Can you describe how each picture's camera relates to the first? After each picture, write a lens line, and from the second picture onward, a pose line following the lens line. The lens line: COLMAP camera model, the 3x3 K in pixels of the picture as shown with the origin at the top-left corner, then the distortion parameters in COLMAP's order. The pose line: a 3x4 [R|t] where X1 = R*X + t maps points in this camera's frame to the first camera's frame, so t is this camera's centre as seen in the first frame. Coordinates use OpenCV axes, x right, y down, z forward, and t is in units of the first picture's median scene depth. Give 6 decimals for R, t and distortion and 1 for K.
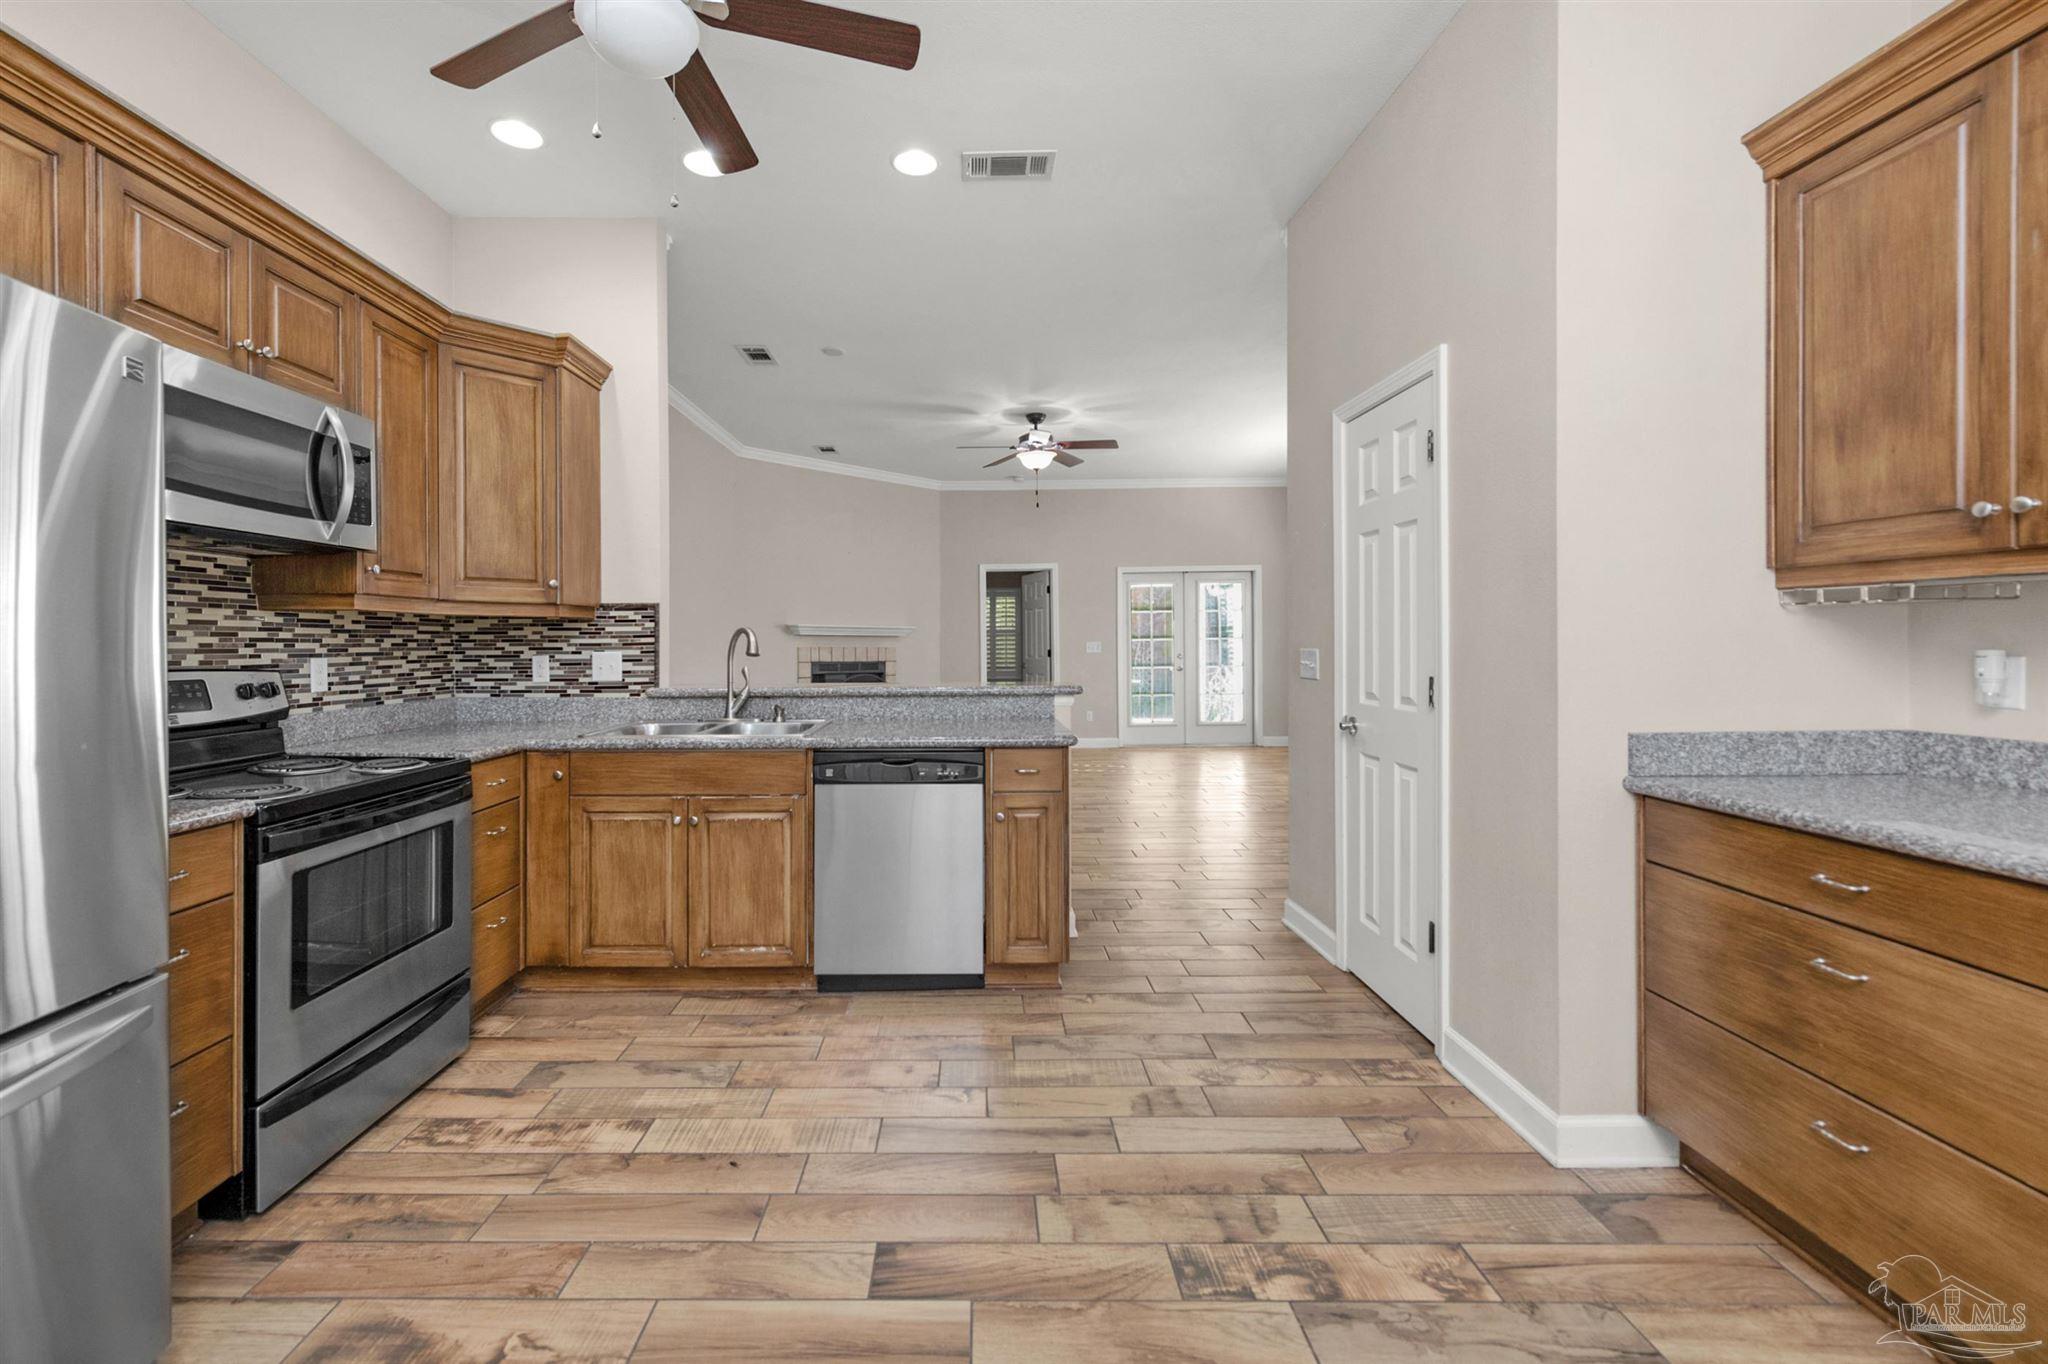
lens RADIAL K [[902.2, 0, 943.5], [0, 902.2, 608.5], [0, 0, 1]] dist [-0.014799, -0.000346]
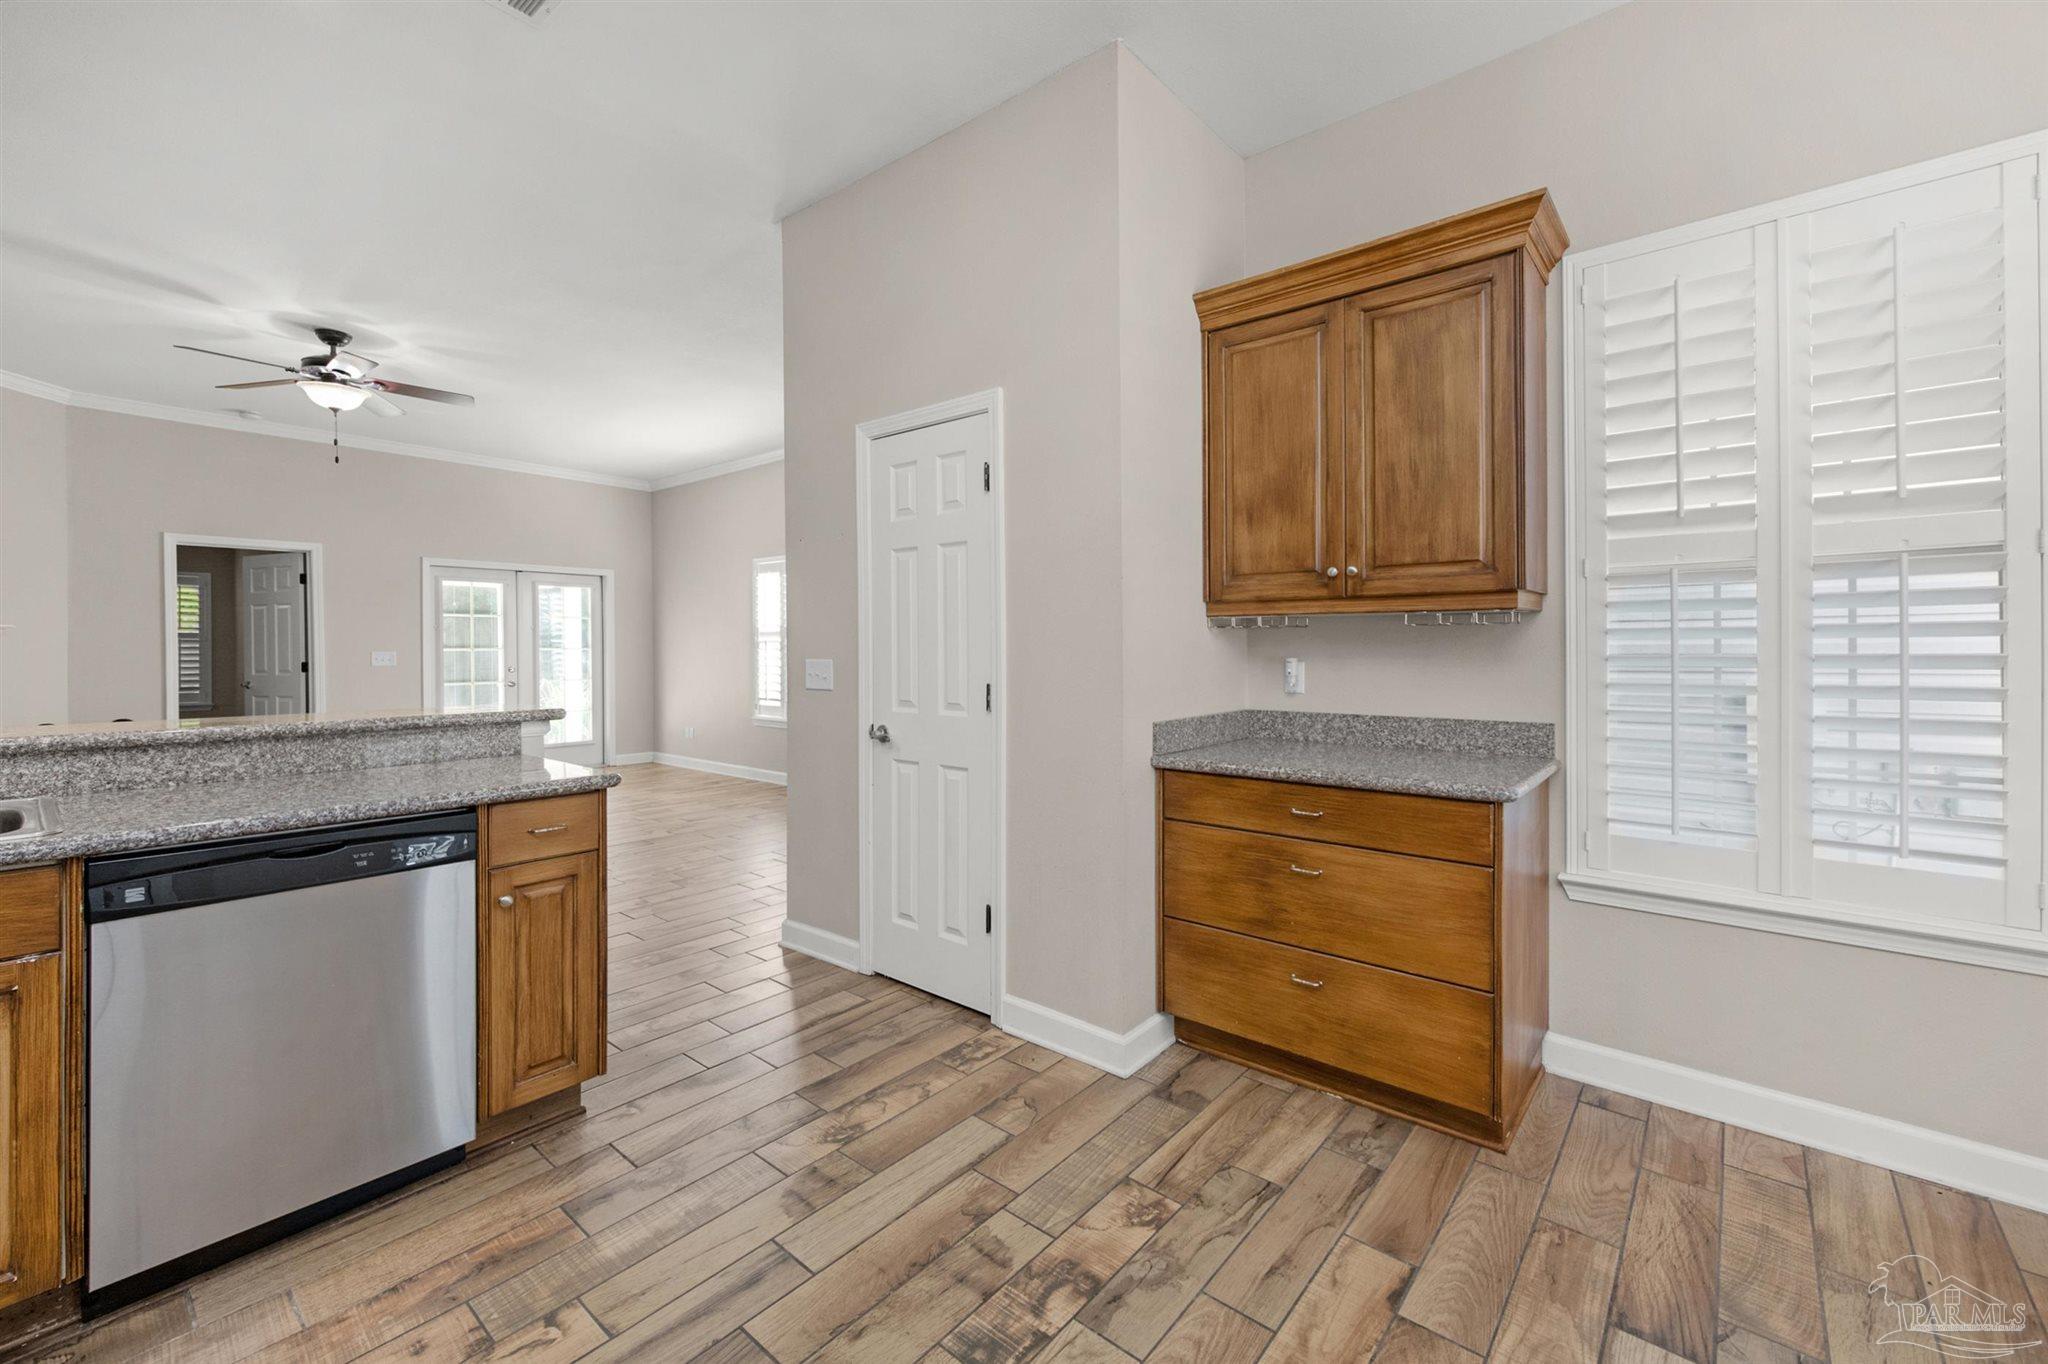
lens RADIAL K [[853.9, 0, 1084.8], [0, 853.9, 635.6], [0, 0, 1]] dist [-0.003314, 0.000335]
pose [[0.575434, 0.018864, 0.817630, -0.267393], [-0.032431, 0.999474, -0.000236, 0.014006], [-0.817205, -0.026381, 0.575743, 0.317614]]
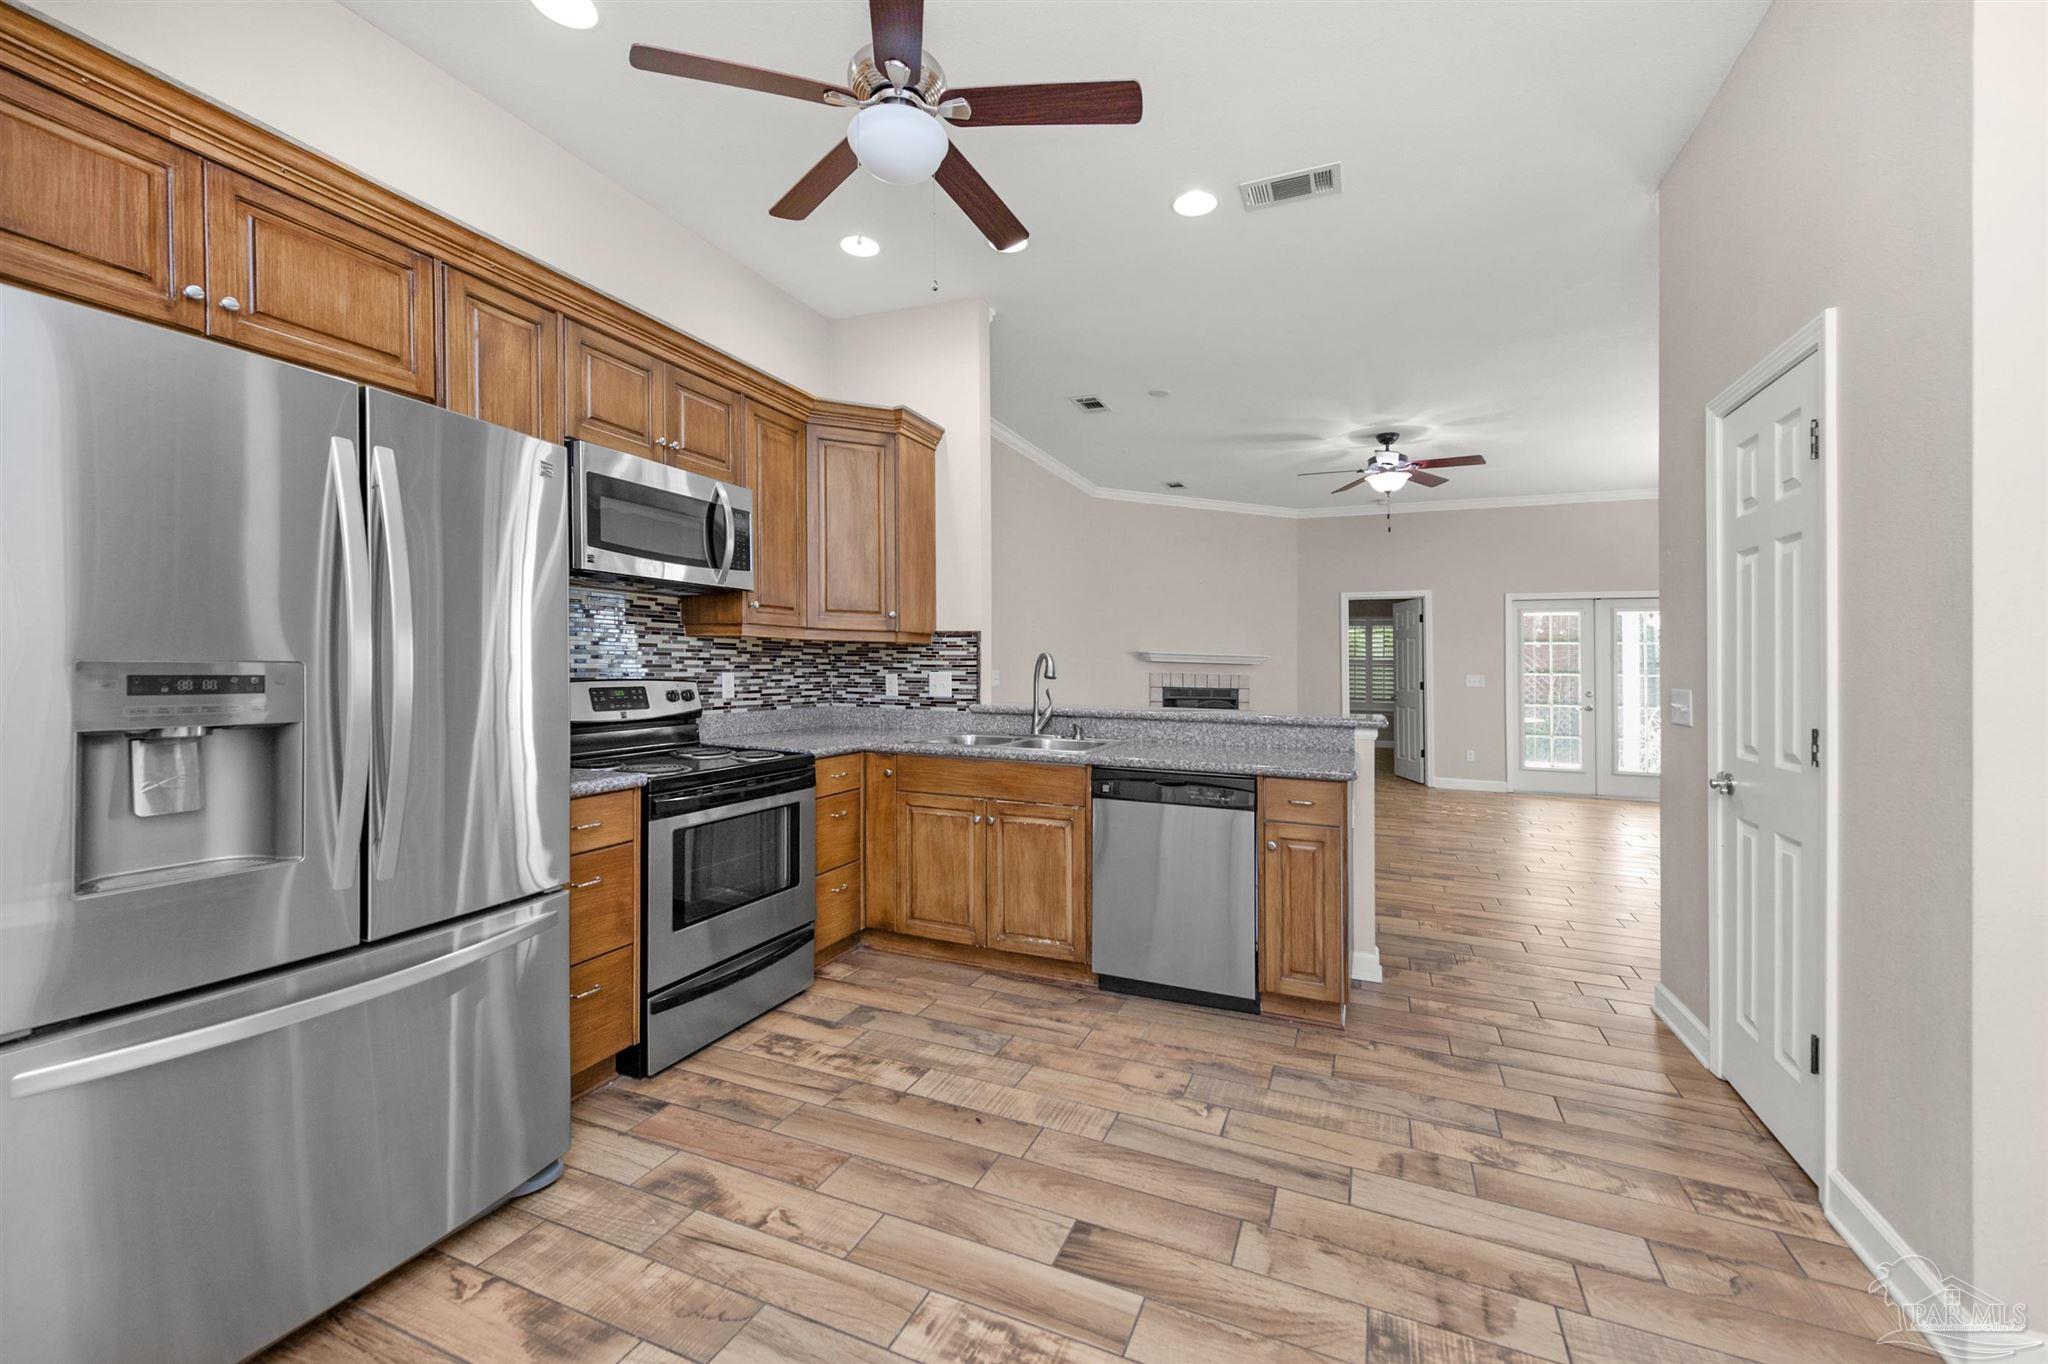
lens RADIAL K [[841.3, 0, 975.6], [0, 841.3, 644.6], [0, 0, 1]] dist [0.001311, -0.000173]
pose [[0.916338, 0.010003, -0.400281, 0.161621], [-0.005134, 0.999899, 0.013235, -0.004737], [0.400373, -0.010073, 0.916297, 0.012443]]
